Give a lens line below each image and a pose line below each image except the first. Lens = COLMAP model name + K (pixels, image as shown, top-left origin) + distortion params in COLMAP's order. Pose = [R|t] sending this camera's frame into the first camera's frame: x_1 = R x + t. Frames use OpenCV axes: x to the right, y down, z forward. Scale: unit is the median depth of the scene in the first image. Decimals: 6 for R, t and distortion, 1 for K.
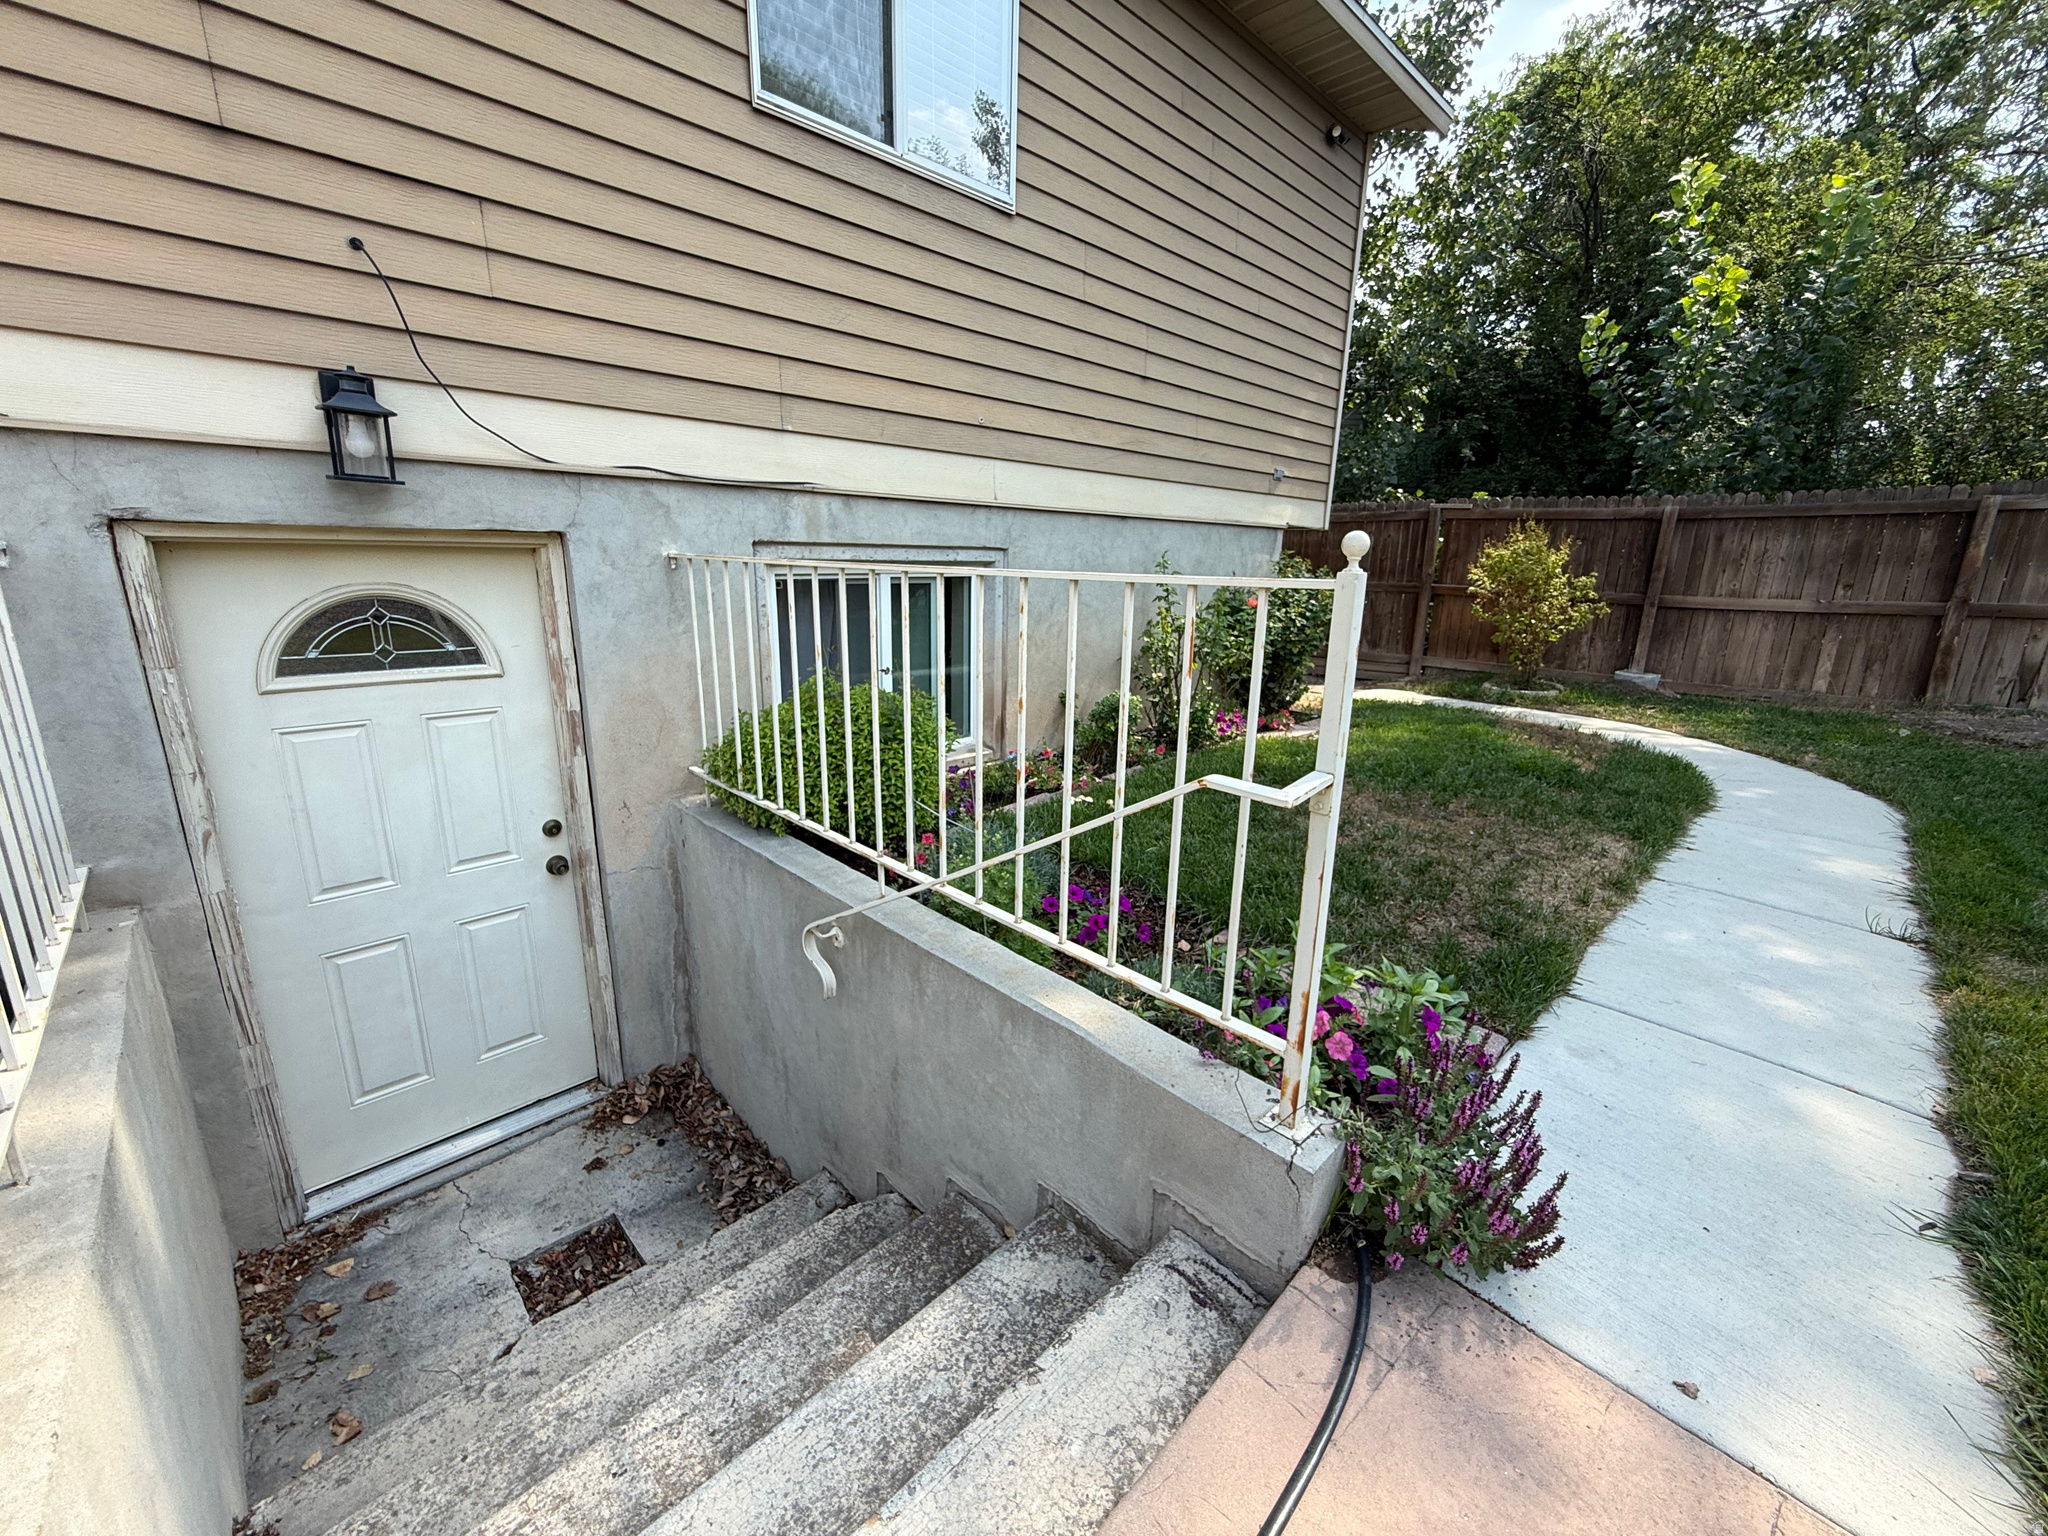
lens RADIAL K [[813.8, 0, 1018.4], [0, 813.8, 766.6], [0, 0, 1]] dist [-0.001052, -0.000048]
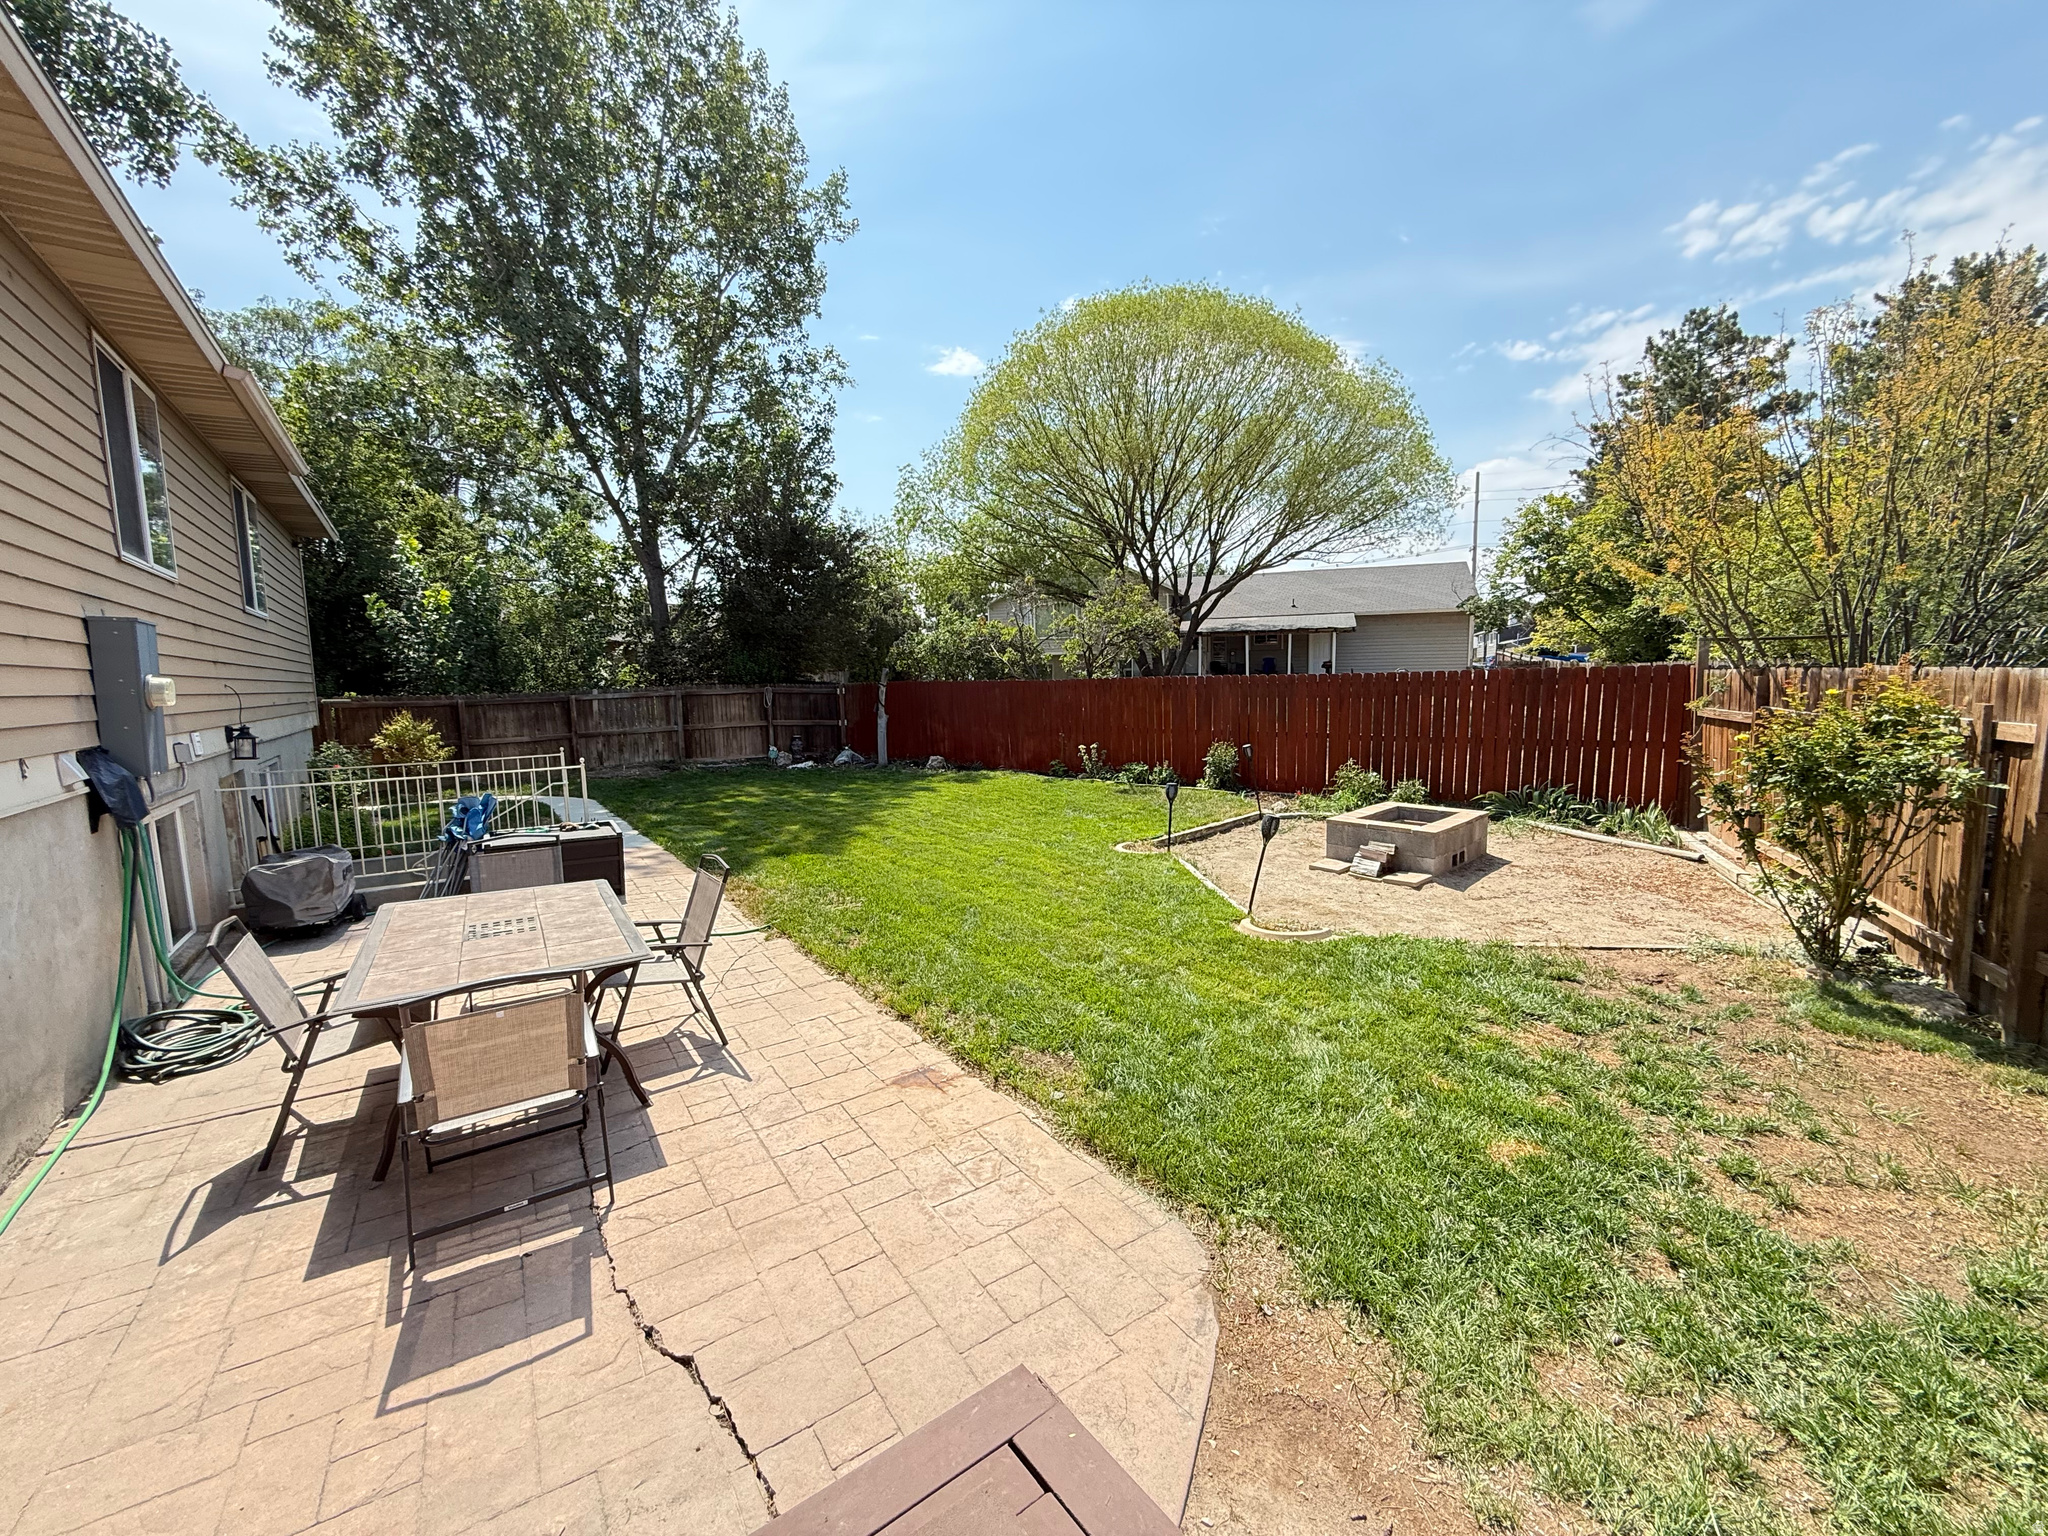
lens RADIAL K [[814.2, 0, 1024.0], [0, 814.2, 768.0], [0, 0, 1]] dist [-0.012889, -0.000131]
pose [[0.152587, -0.133253, 0.979265, -1.862382], [0.271628, 0.958363, 0.088084, 0.117452], [-0.950229, 0.252555, 0.182429, -1.304317]]
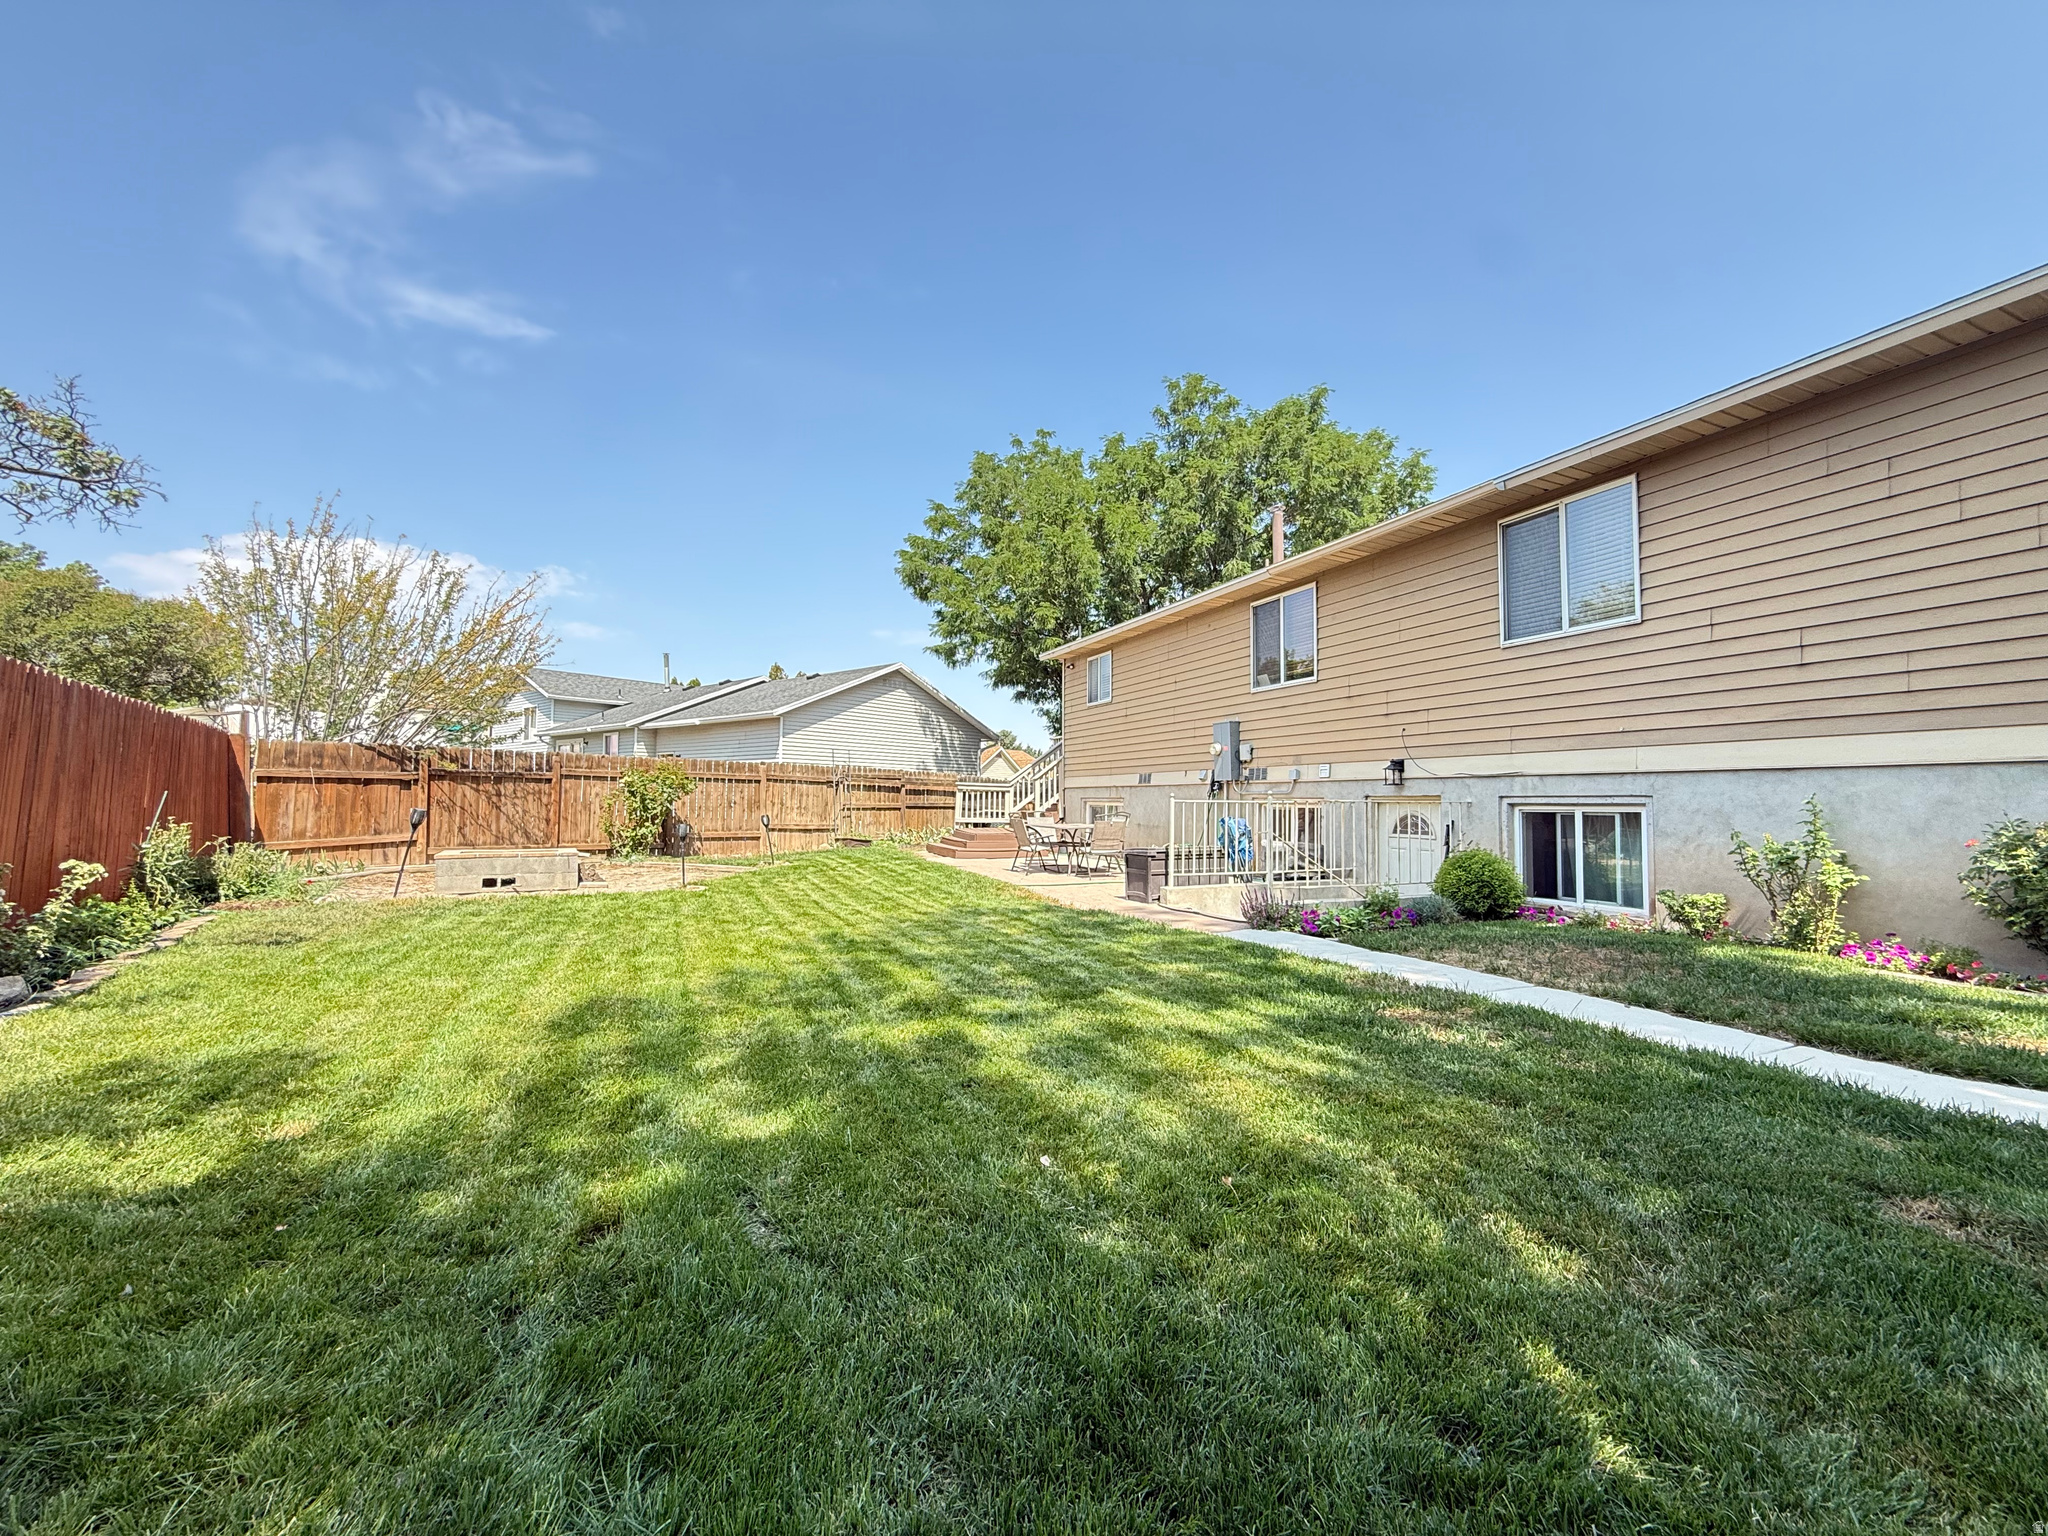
lens RADIAL K [[813.8, 0, 1018.4], [0, 813.8, 766.6], [0, 0, 1]] dist [-0.001052, -0.000048]
pose [[-0.370312, -0.069670, -0.926291, 2.026421], [-0.255936, 0.966239, 0.029643, -0.045861], [0.892954, 0.248048, -0.375641, 0.464327]]
